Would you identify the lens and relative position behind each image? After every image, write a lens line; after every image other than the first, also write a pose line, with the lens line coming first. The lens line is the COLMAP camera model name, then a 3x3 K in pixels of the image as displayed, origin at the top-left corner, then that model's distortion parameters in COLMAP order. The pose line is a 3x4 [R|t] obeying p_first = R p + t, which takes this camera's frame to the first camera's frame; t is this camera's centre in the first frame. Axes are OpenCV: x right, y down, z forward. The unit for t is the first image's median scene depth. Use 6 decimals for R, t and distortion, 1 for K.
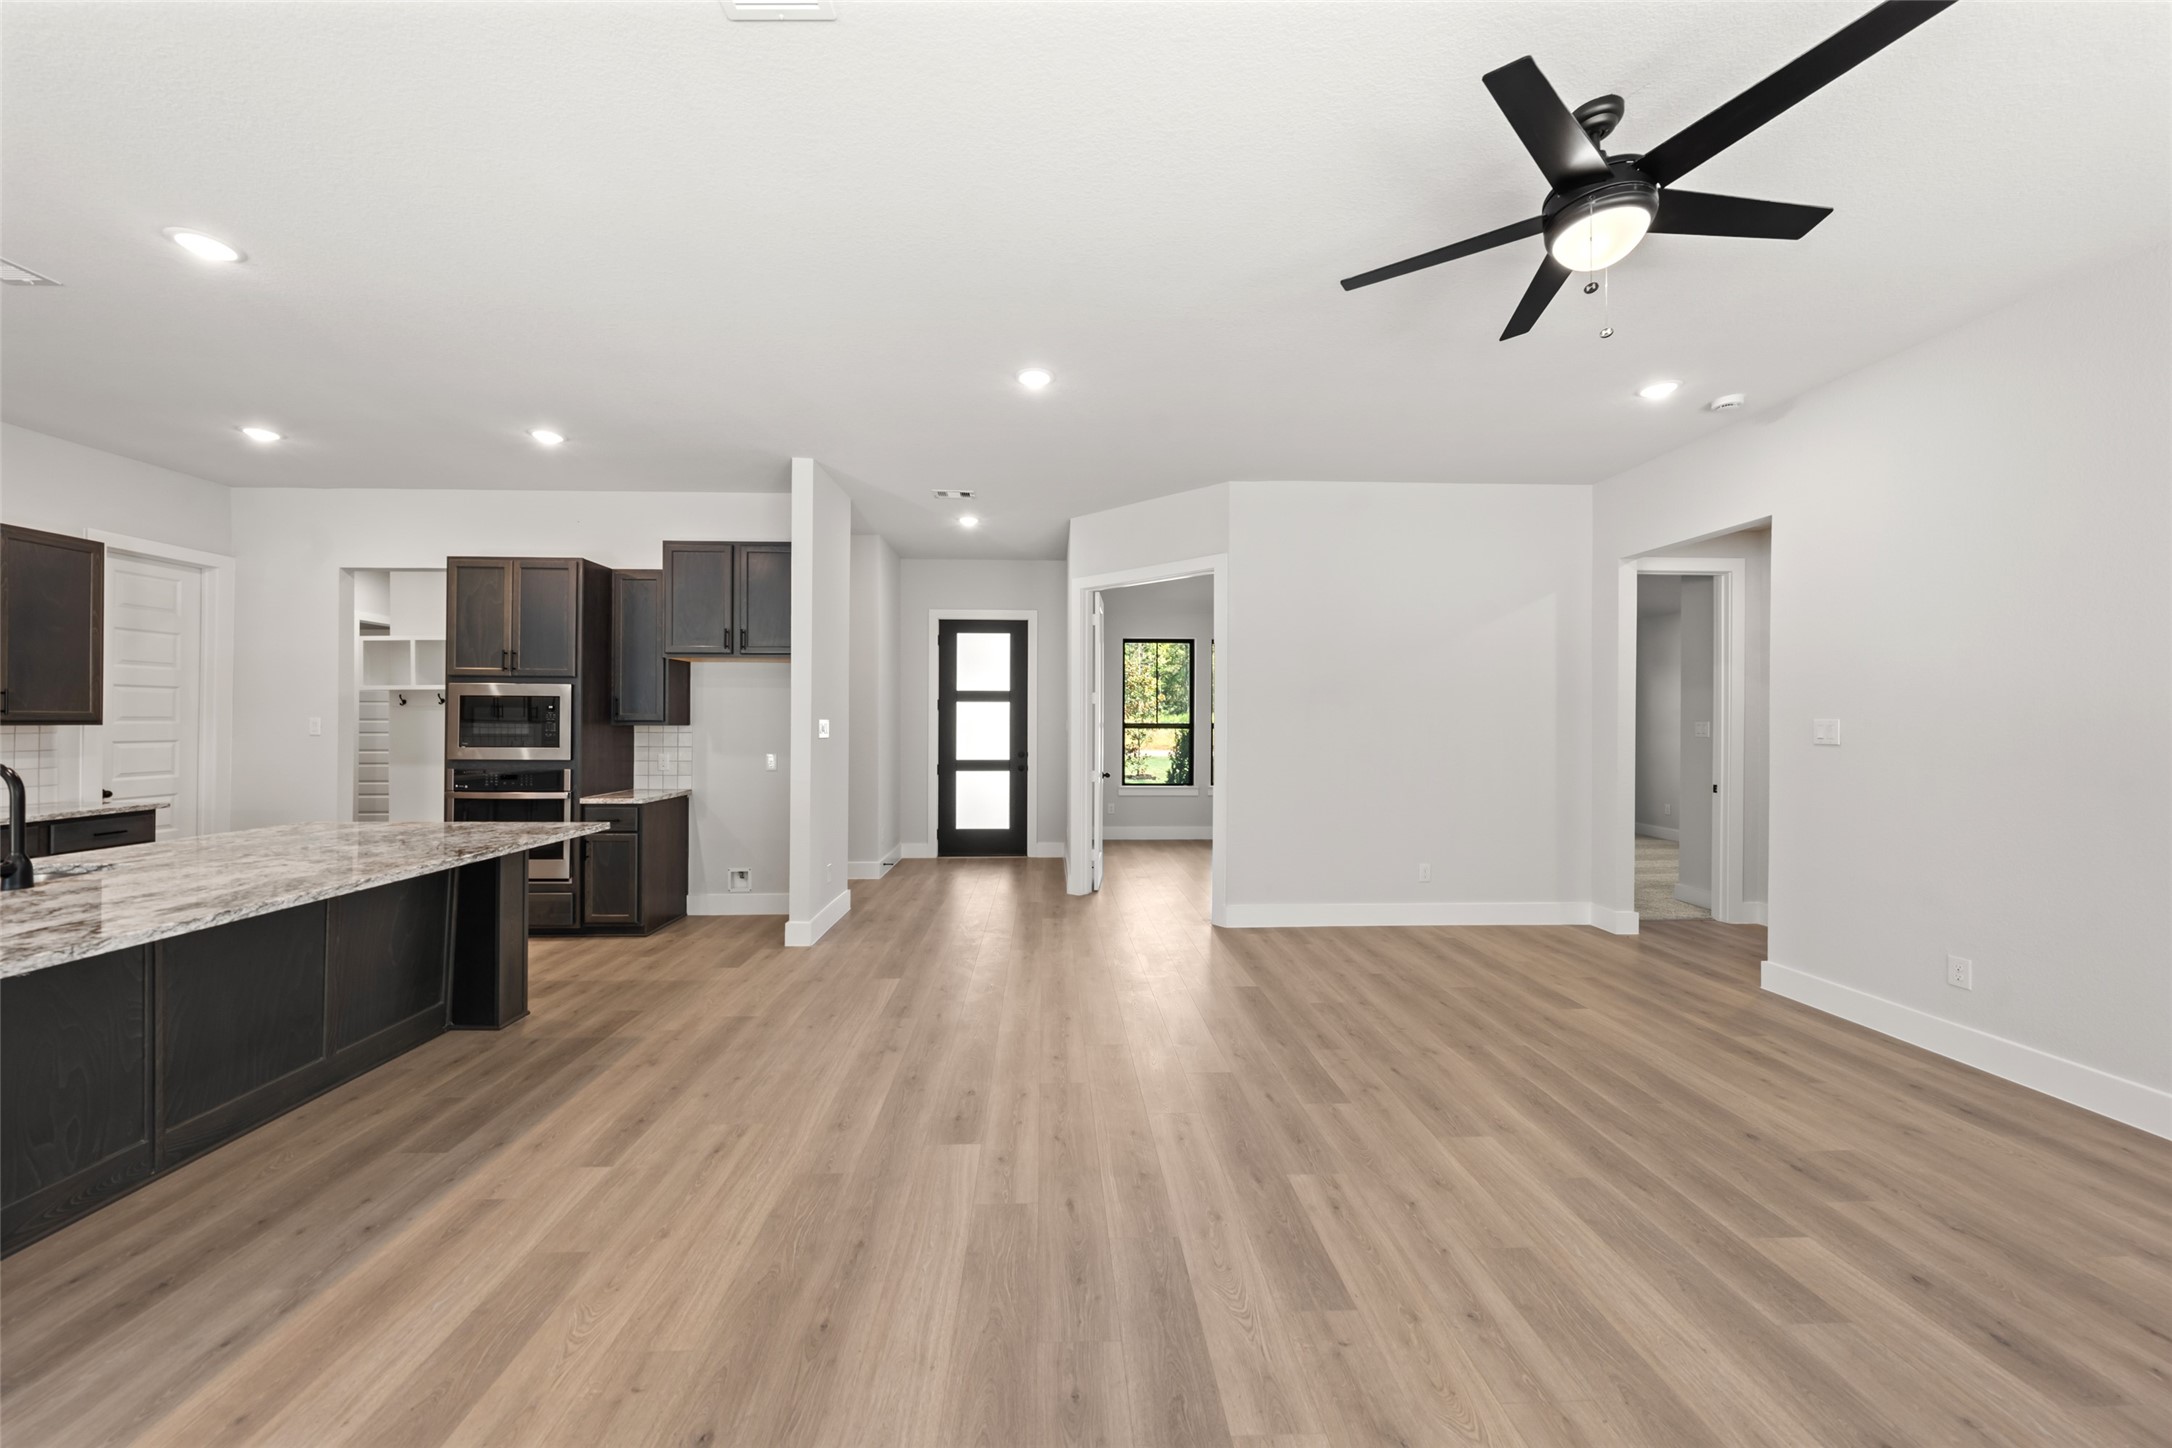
lens RADIAL K [[745.4, 0, 1069.9], [0, 745.4, 717.9], [0, 0, 1]] dist [-0.003676, 0.000185]
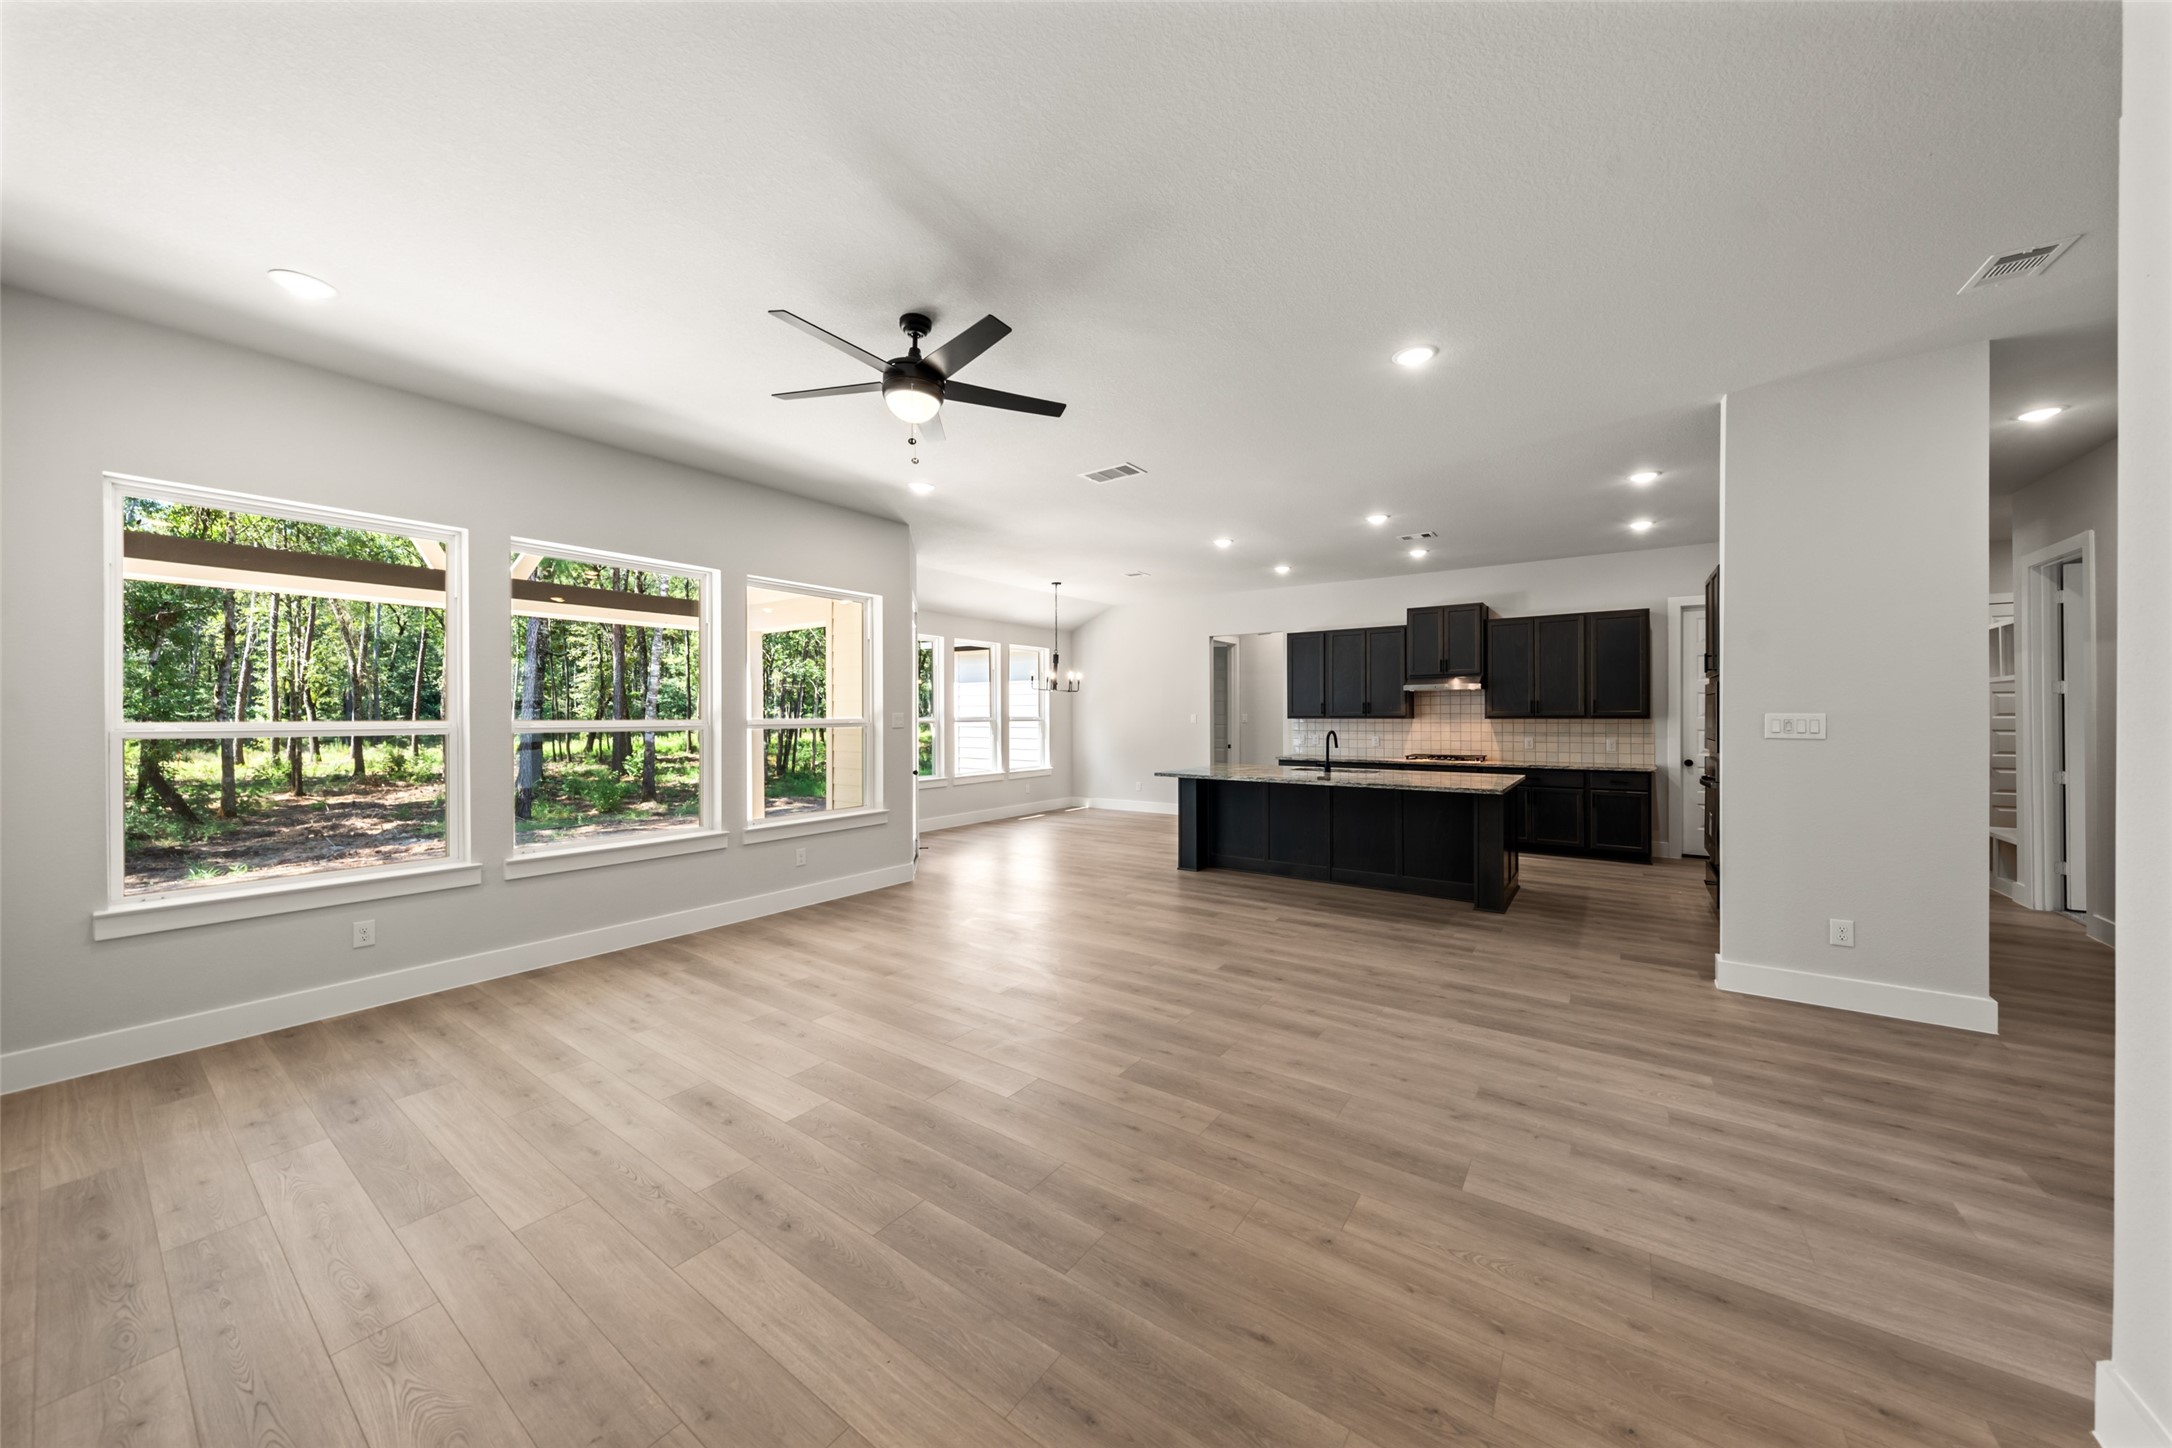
lens RADIAL K [[745.4, 0, 1073.8], [0, 745.4, 714.0], [0, 0, 1]] dist [-0.003676, 0.000185]
pose [[-0.614956, -0.002956, -0.788556, 0.737149], [0.003397, 0.999974, -0.006397, 0.005004], [0.788554, -0.006612, -0.614930, 0.943781]]
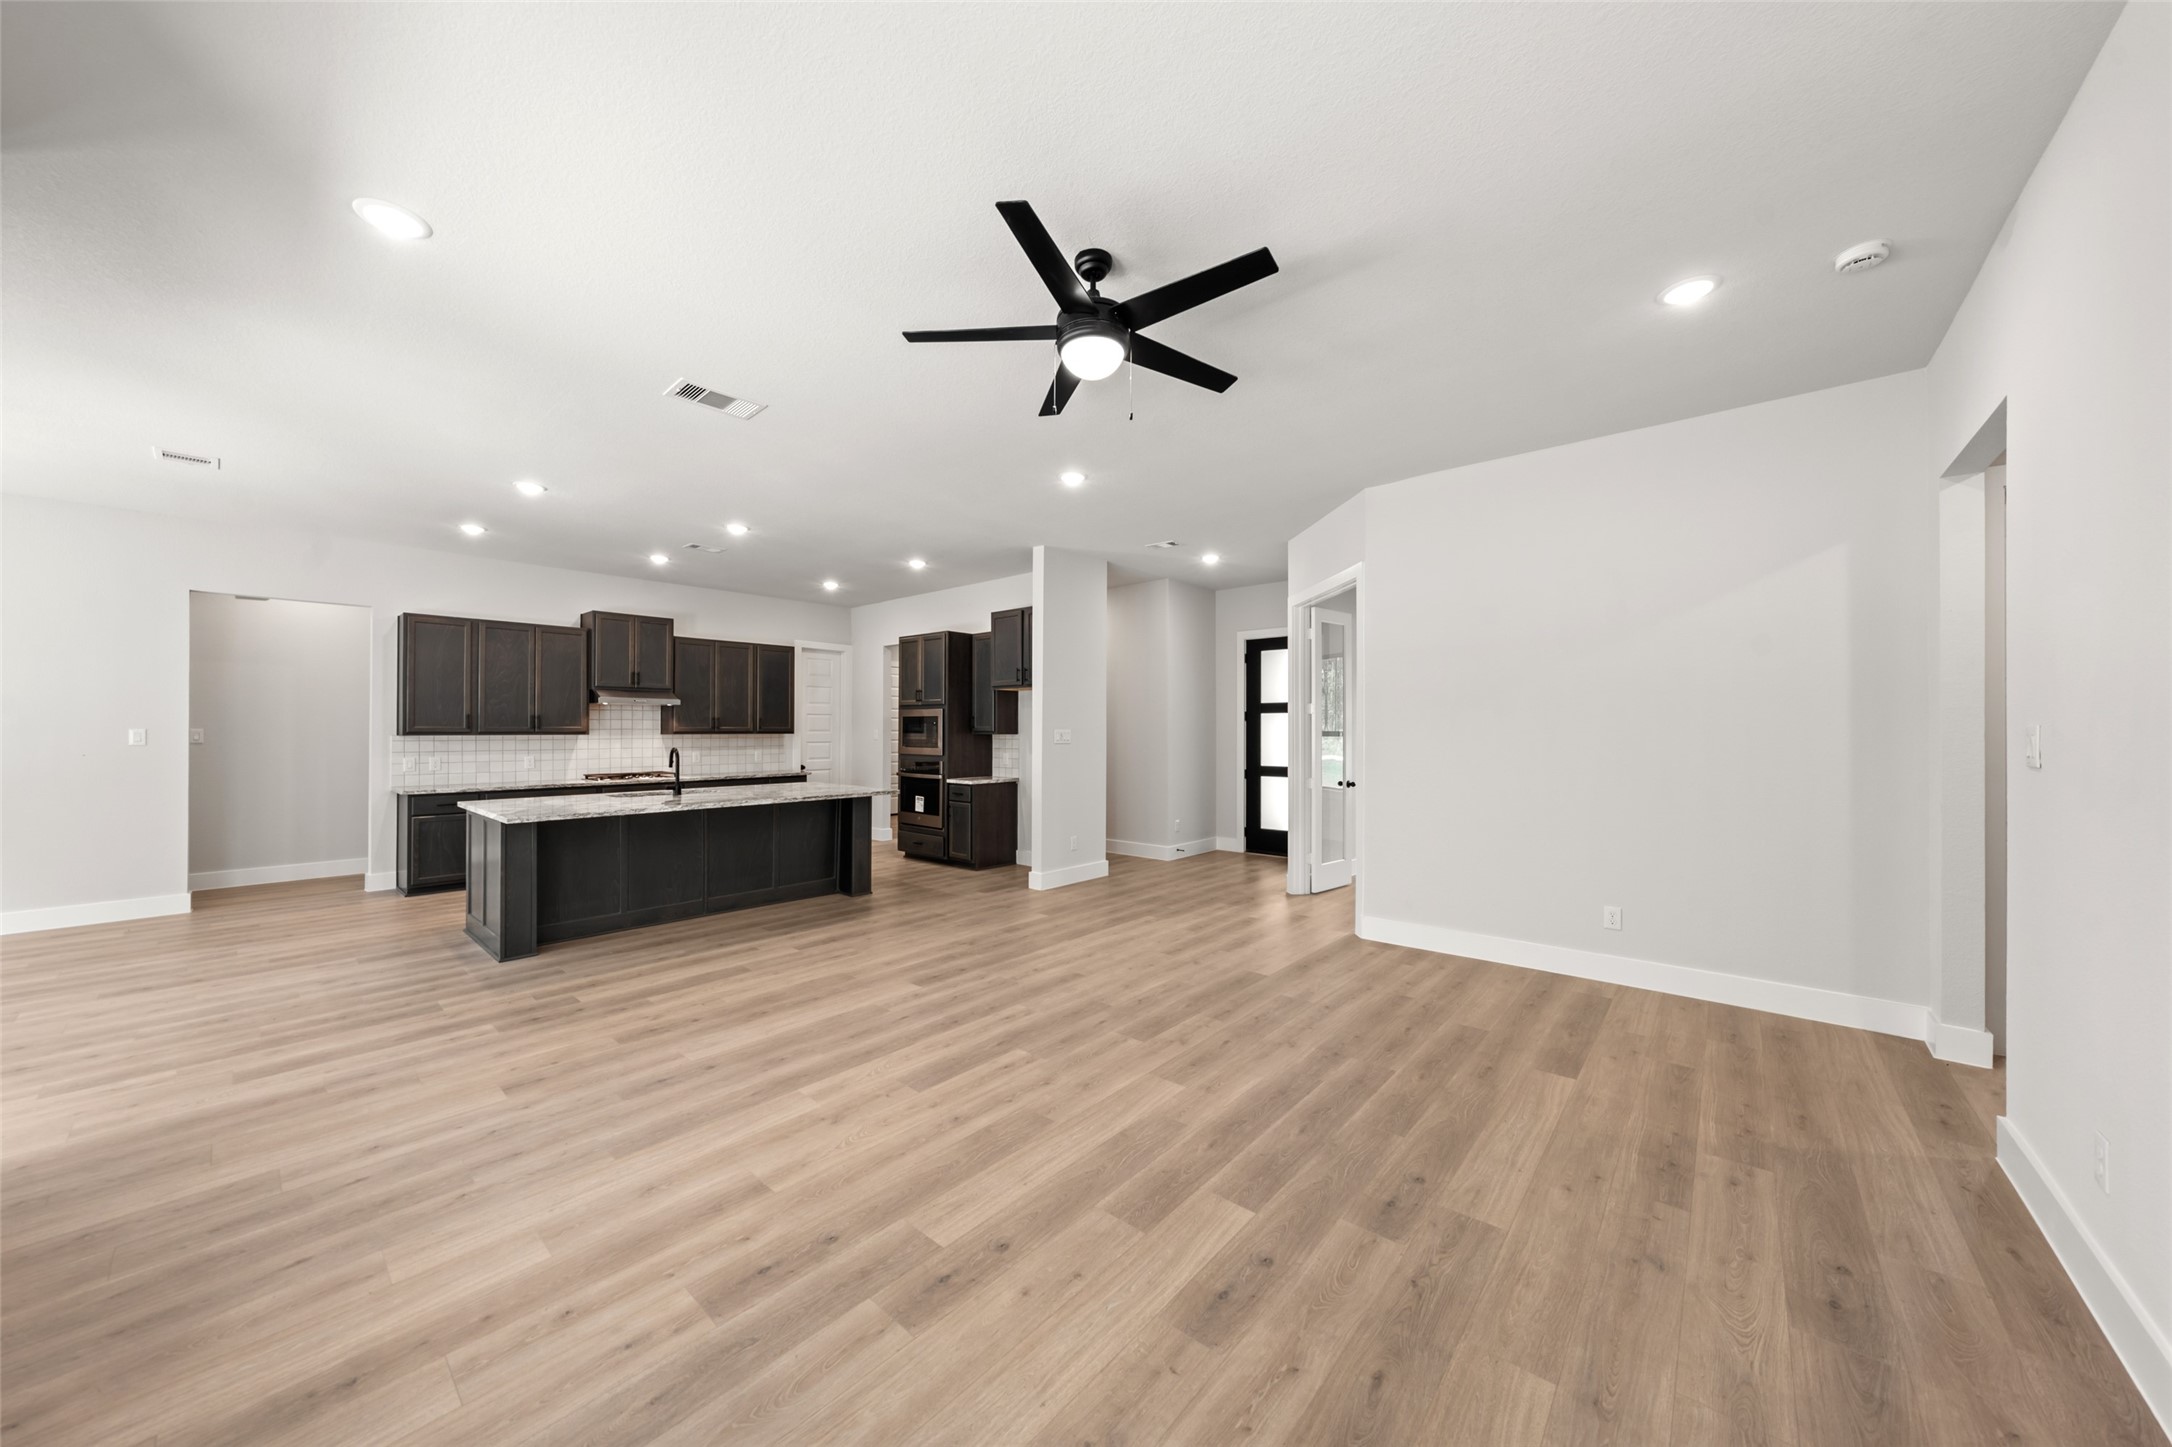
lens RADIAL K [[745.4, 0, 1077.7], [0, 745.4, 722.6], [0, 0, 1]] dist [-0.003676, 0.000185]
pose [[0.727281, -0.010133, -0.686265, 0.673127], [0.005175, 0.999944, -0.009280, 0.001393], [0.686320, 0.003198, 0.727293, 0.019098]]
